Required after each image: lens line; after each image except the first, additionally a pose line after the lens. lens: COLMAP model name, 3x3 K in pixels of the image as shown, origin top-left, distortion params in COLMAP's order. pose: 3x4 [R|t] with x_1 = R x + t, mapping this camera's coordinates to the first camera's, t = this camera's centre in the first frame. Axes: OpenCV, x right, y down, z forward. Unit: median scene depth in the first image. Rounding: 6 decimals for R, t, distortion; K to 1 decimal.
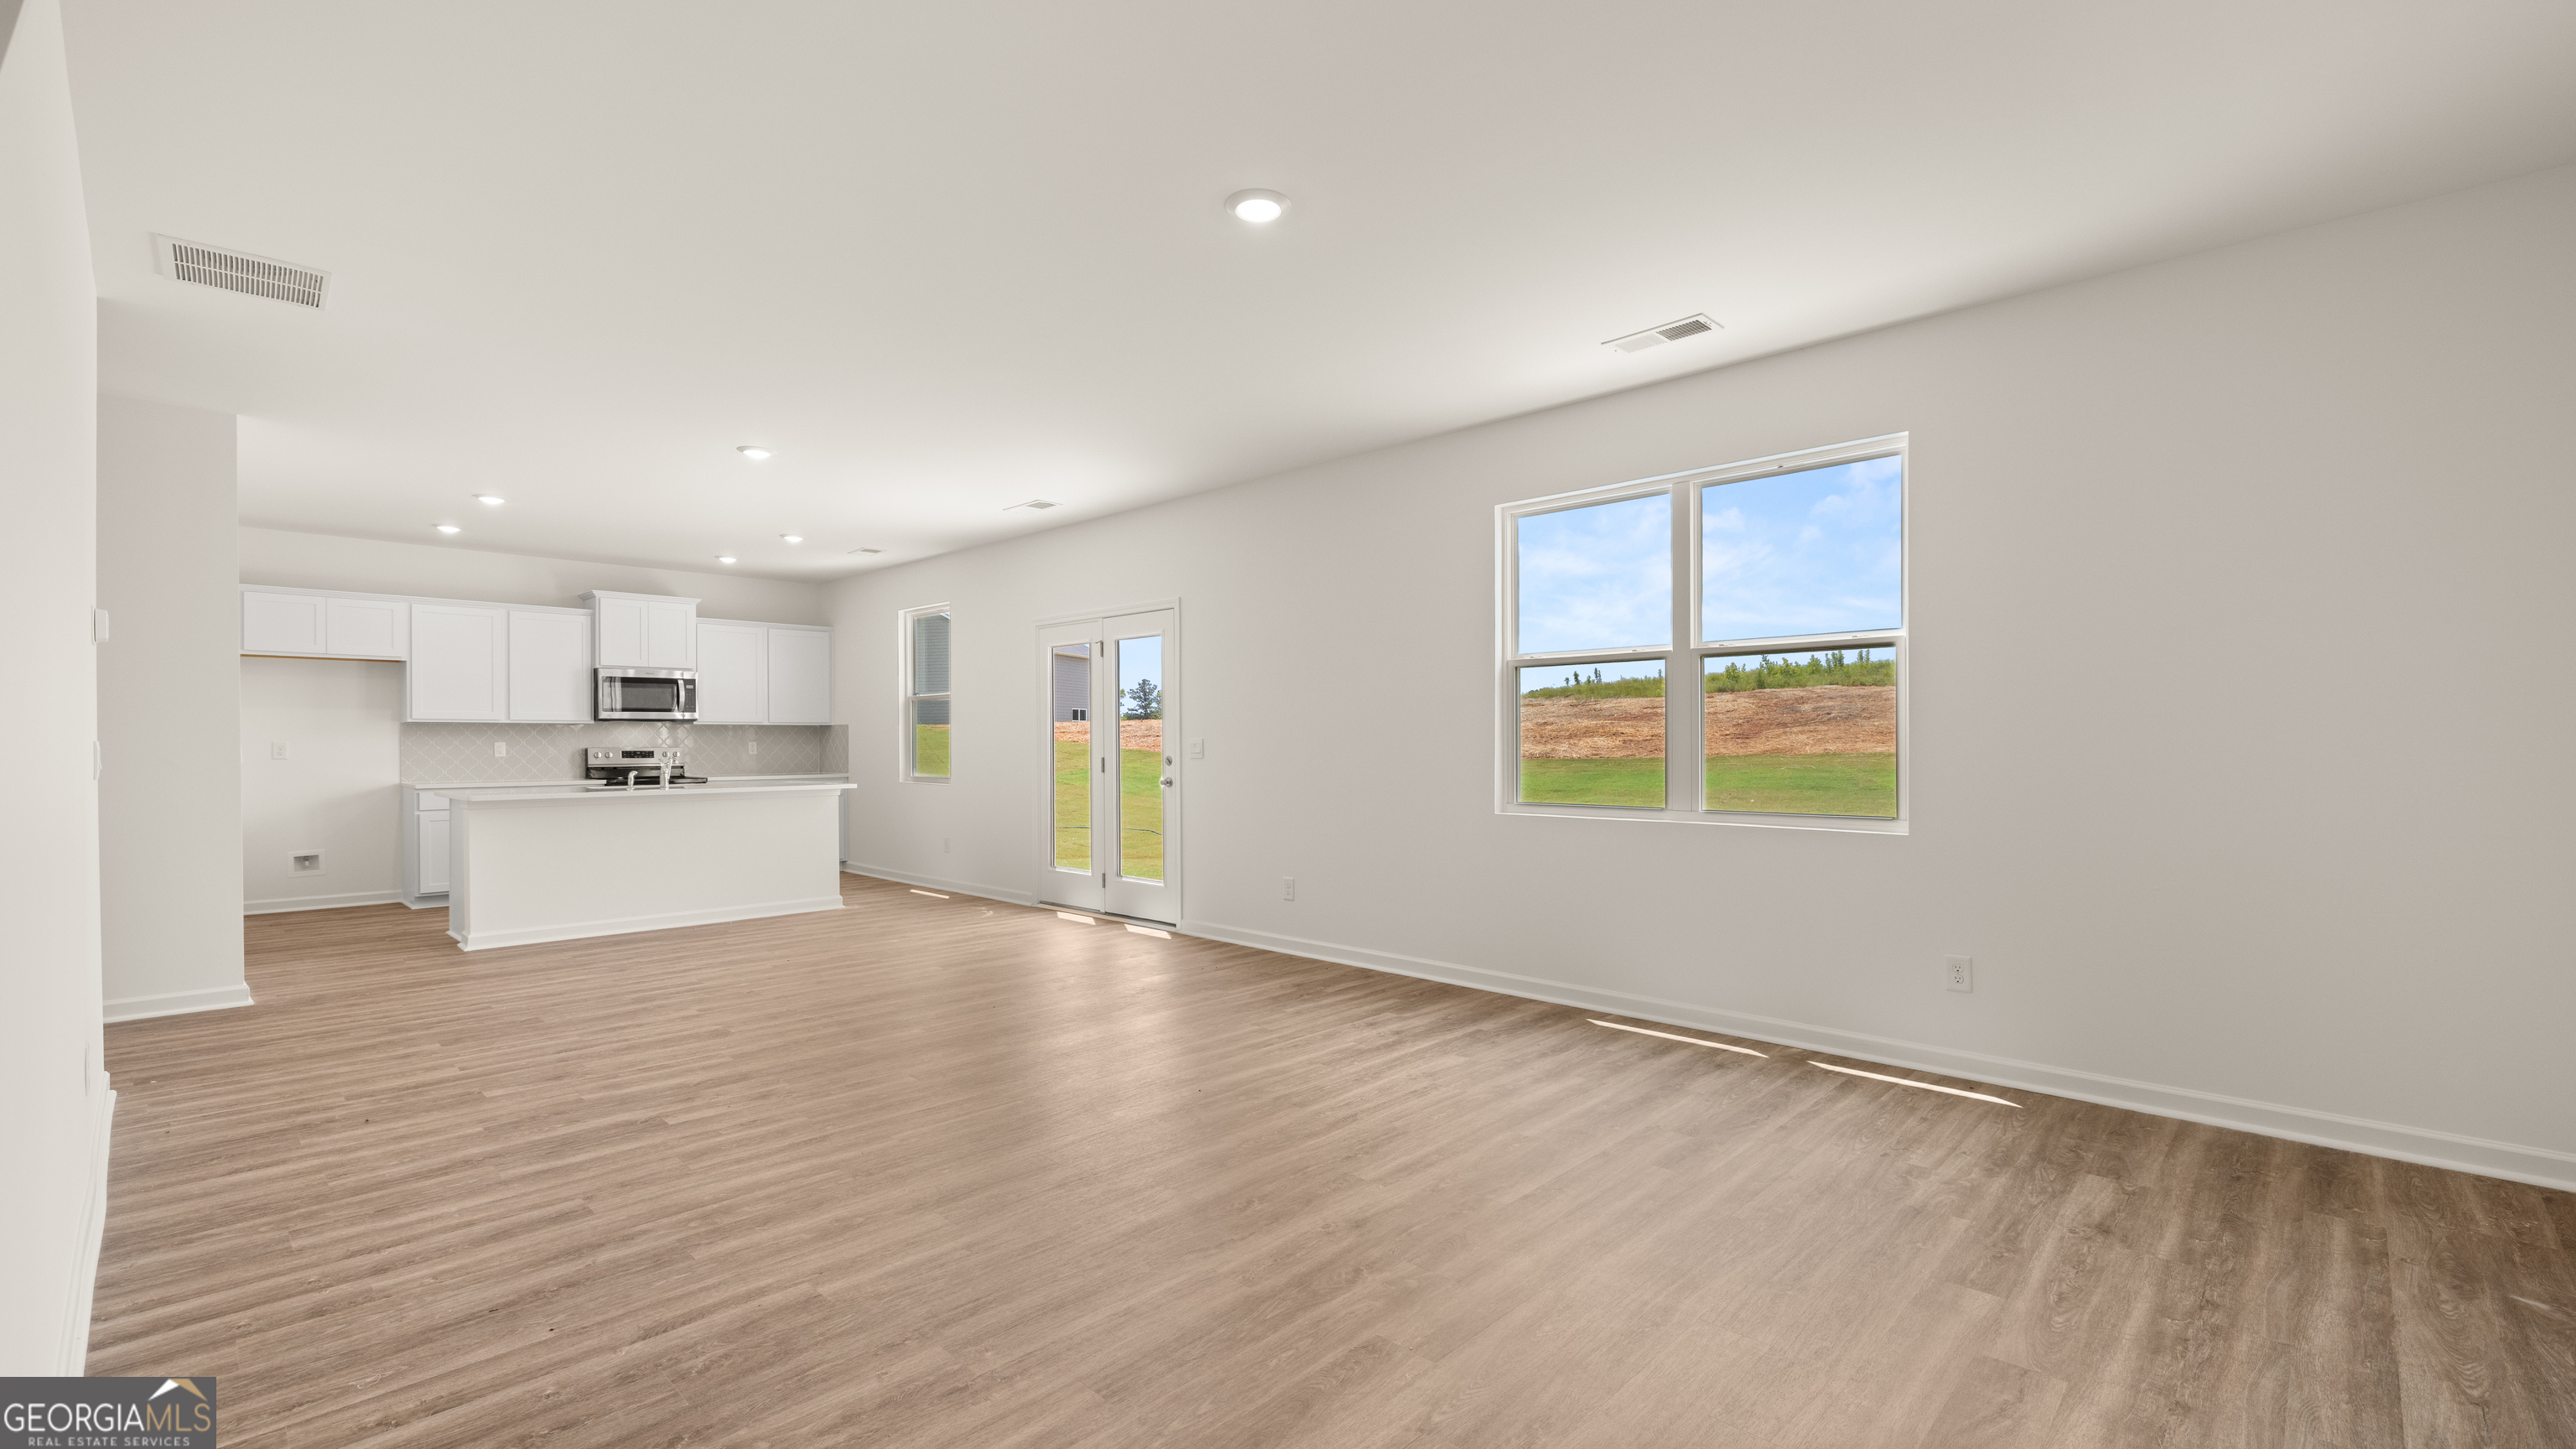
lens RADIAL K [[1087.8, 0, 1292.2], [0, 1087.8, 730.4], [0, 0, 1]] dist [0.001012, 0.000138]
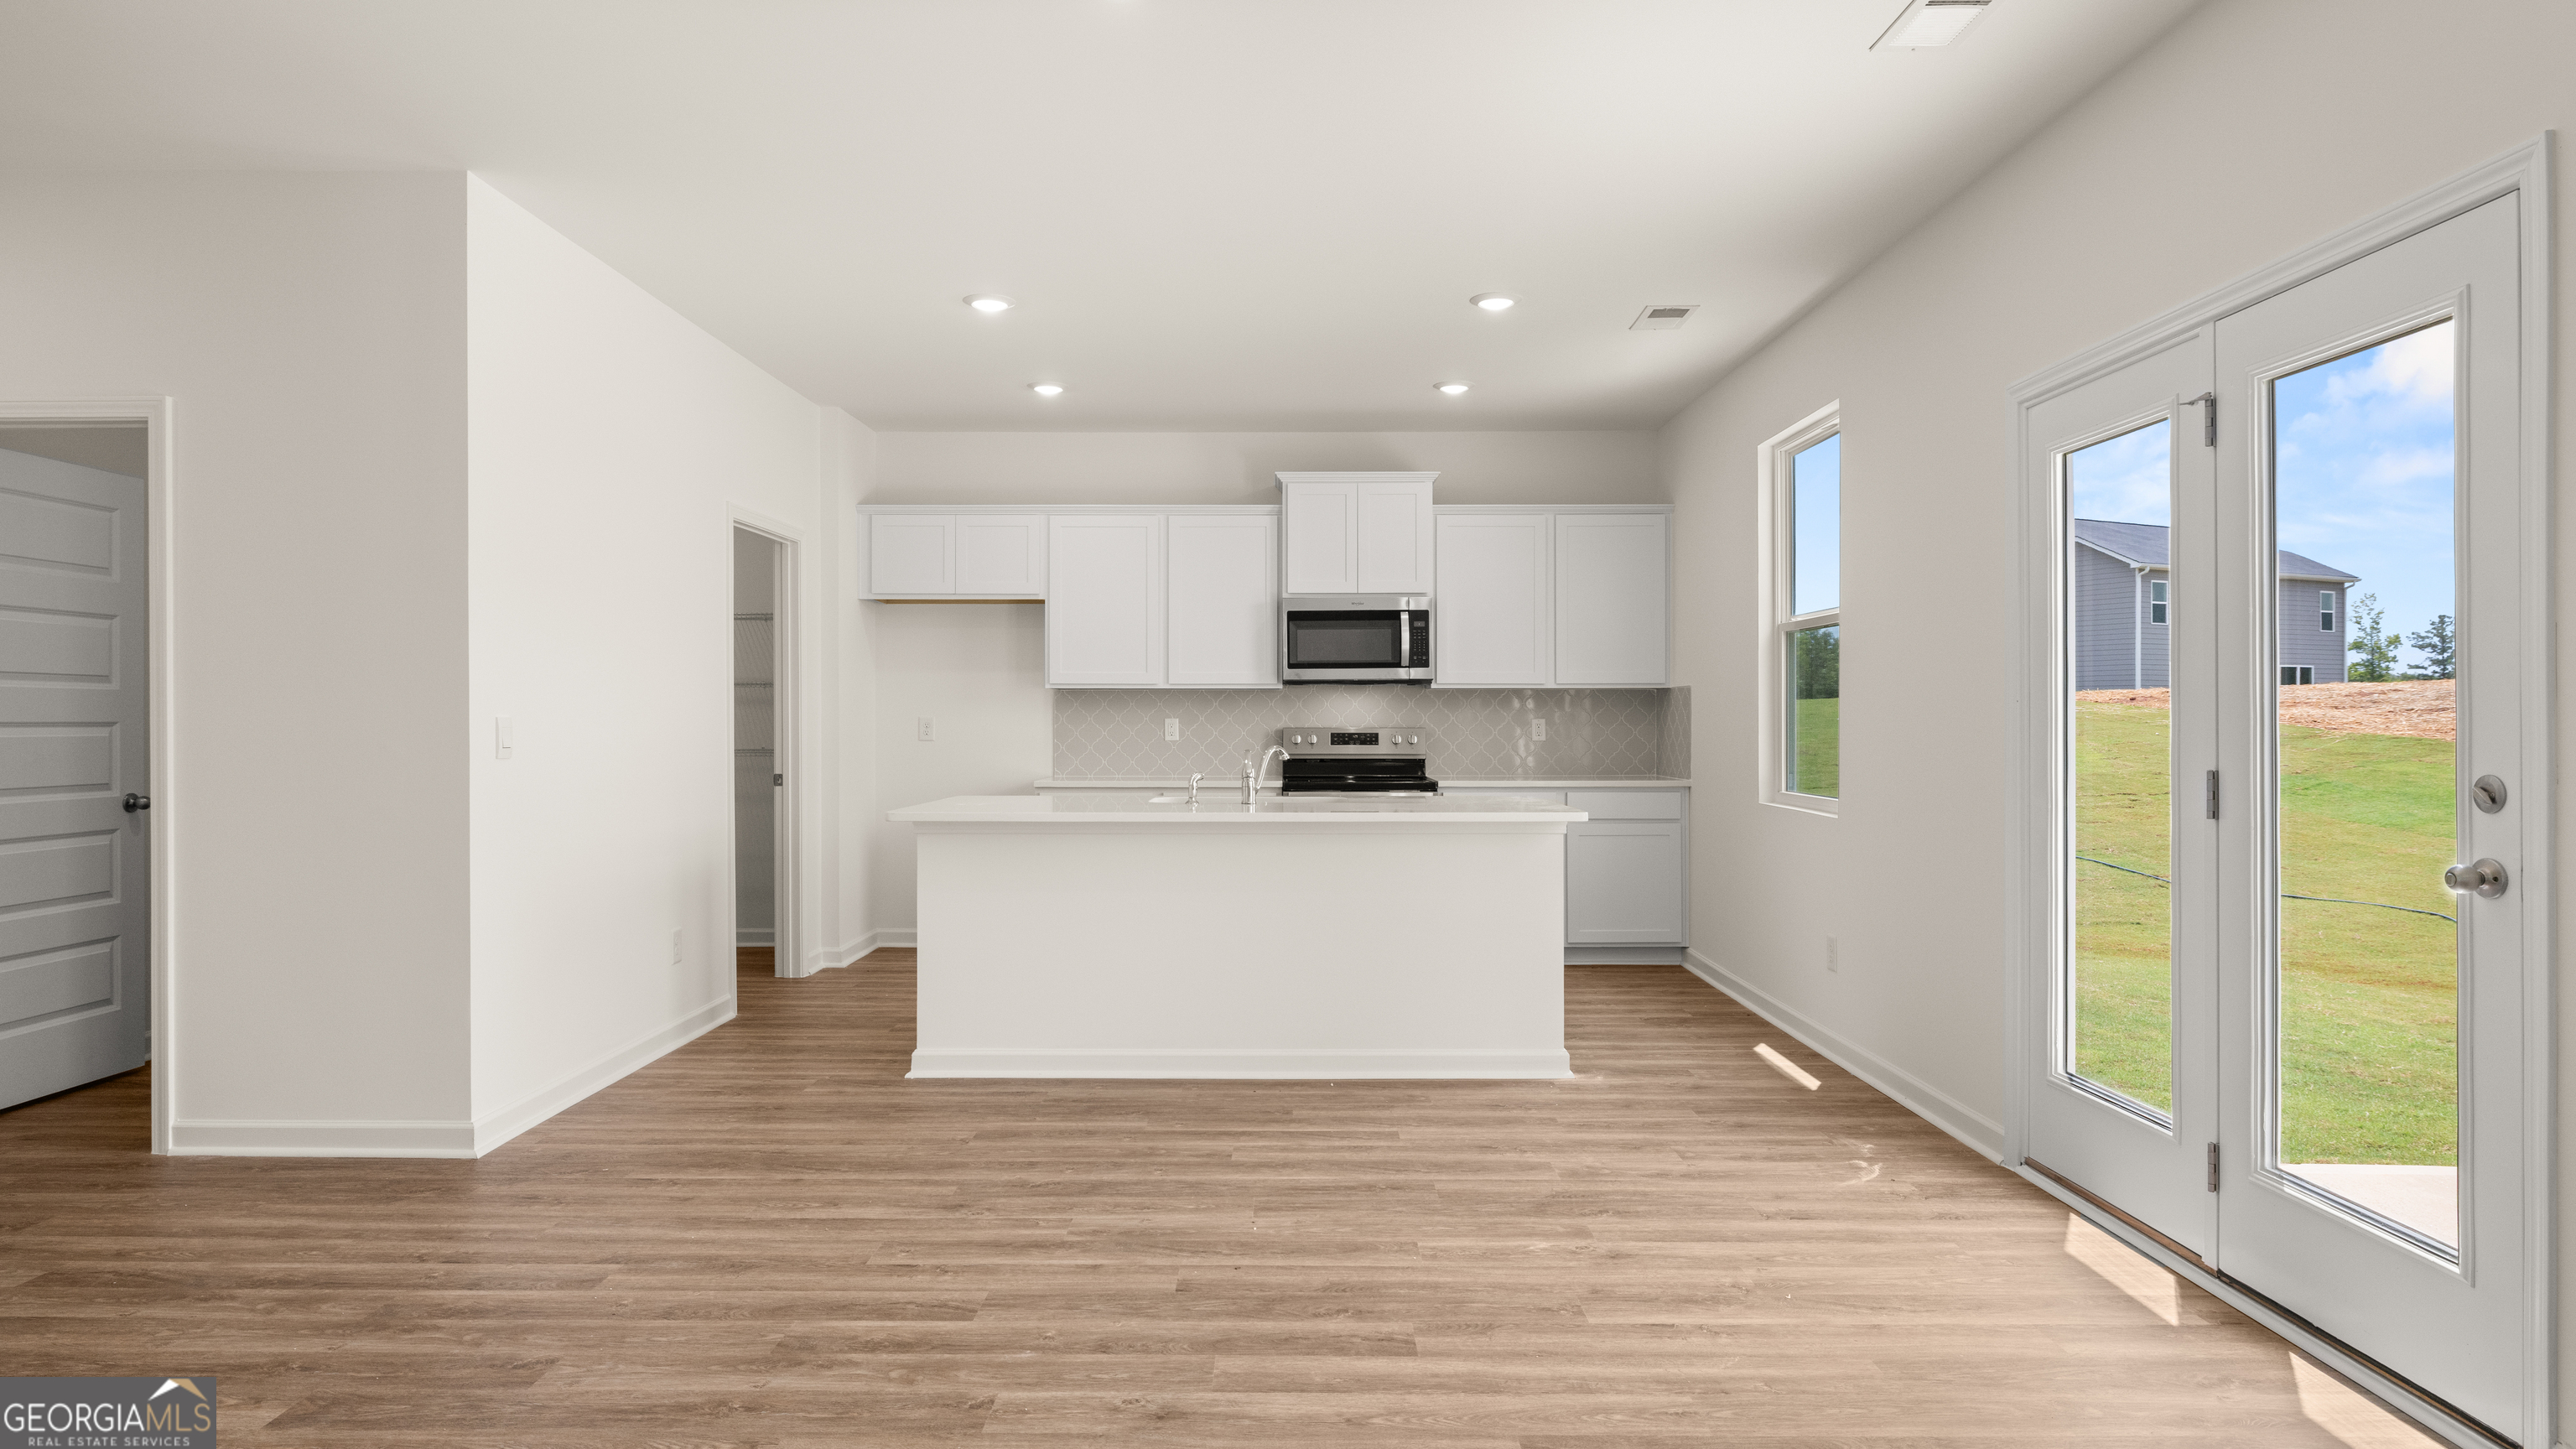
lens RADIAL K [[1428.3, 0, 1287.3], [0, 1428.3, 719.5], [0, 0, 1]] dist [0.008038, 0.000284]
pose [[0.686961, 0.002084, -0.726691, -0.056928], [0.004806, 0.999961, 0.007411, 0.005998], [0.726678, -0.008583, 0.686924, 0.516133]]
